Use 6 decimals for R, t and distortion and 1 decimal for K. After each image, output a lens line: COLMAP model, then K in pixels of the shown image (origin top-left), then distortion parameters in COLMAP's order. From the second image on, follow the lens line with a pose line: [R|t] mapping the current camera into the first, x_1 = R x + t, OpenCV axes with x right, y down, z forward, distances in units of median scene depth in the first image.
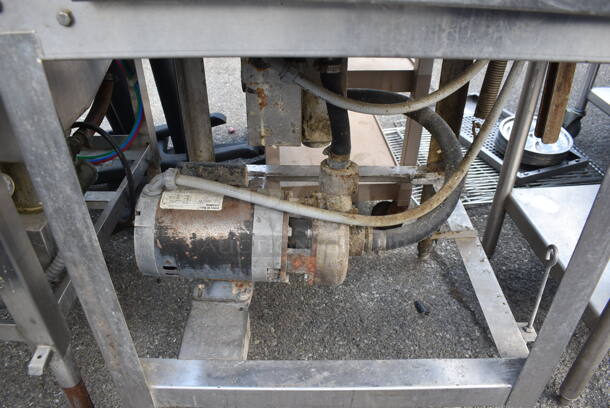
lens RADIAL K [[472.0, 0, 304.3], [0, 472.0, 202.5], [0, 0, 1]] dist [-0.102382, 0.018417]
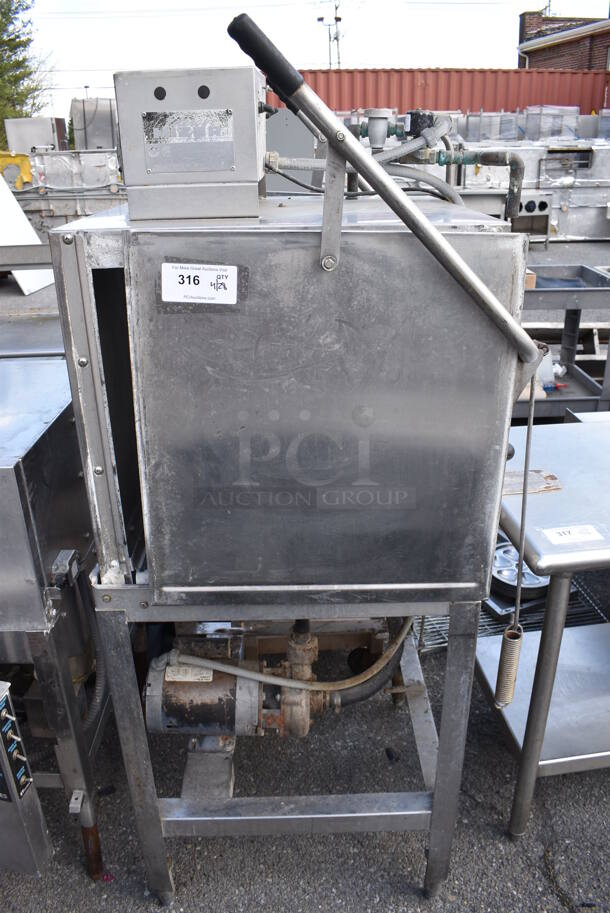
lens RADIAL K [[706.4, 0, 308.3], [0, 706.4, 457.7], [0, 0, 1]] dist [-0.102382, 0.018417]
pose [[0.999568, -0.021457, 0.020086, 0.068673], [0.024939, 0.980832, -0.193250, -0.213703], [-0.015554, 0.193668, 0.980944, -1.052248]]
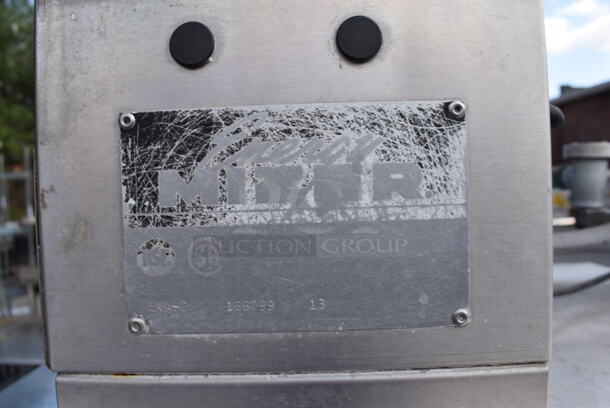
lens RADIAL K [[472.0, 0, 304.7], [0, 472.0, 204.0], [0, 0, 1]] dist [-0.102382, 0.018417]
pose [[0.999575, -0.023989, -0.016579, -0.104056], [0.010576, 0.828062, -0.560537, -0.916738], [0.027175, 0.560123, 0.827964, -0.104140]]
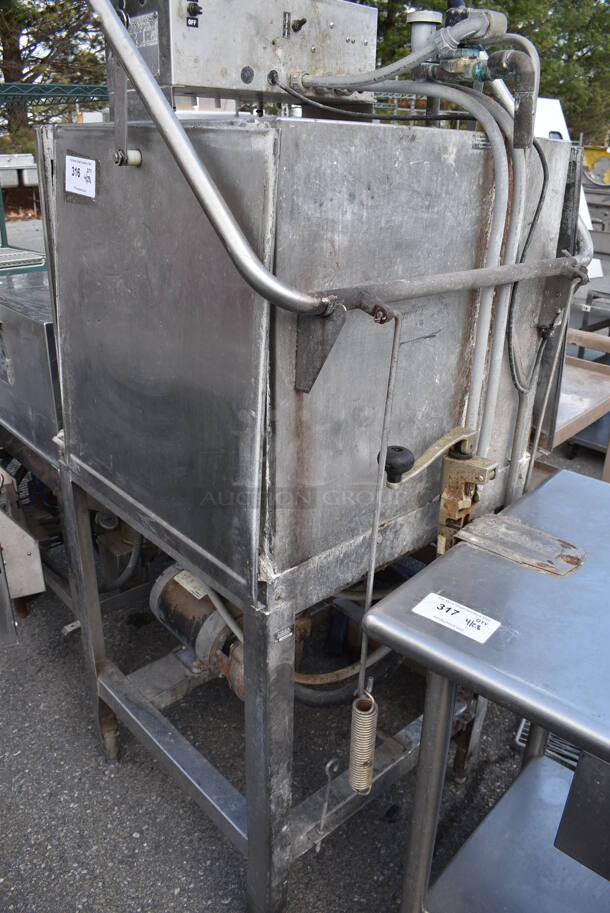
lens RADIAL K [[706.4, 0, 308.4], [0, 706.4, 459.5], [0, 0, 1]] dist [-0.102382, 0.018417]
pose [[0.678427, 0.319925, -0.661351, 1.245587], [-0.446044, 0.894668, -0.024770, -0.434200], [0.583765, 0.311796, 0.749668, -0.460803]]
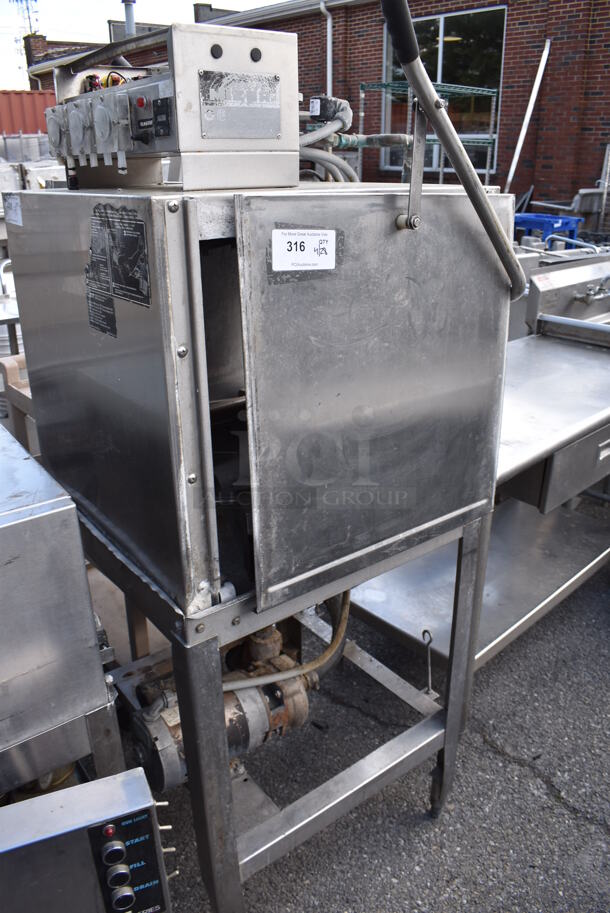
lens RADIAL K [[706.4, 0, 309.0], [0, 706.4, 459.1], [0, 0, 1]] dist [-0.102382, 0.018417]
pose [[0.786249, -0.243706, 0.567820, -0.848096], [0.361337, 0.926777, -0.102568, -0.302108], [-0.501246, 0.285819, 0.816738, -0.774646]]
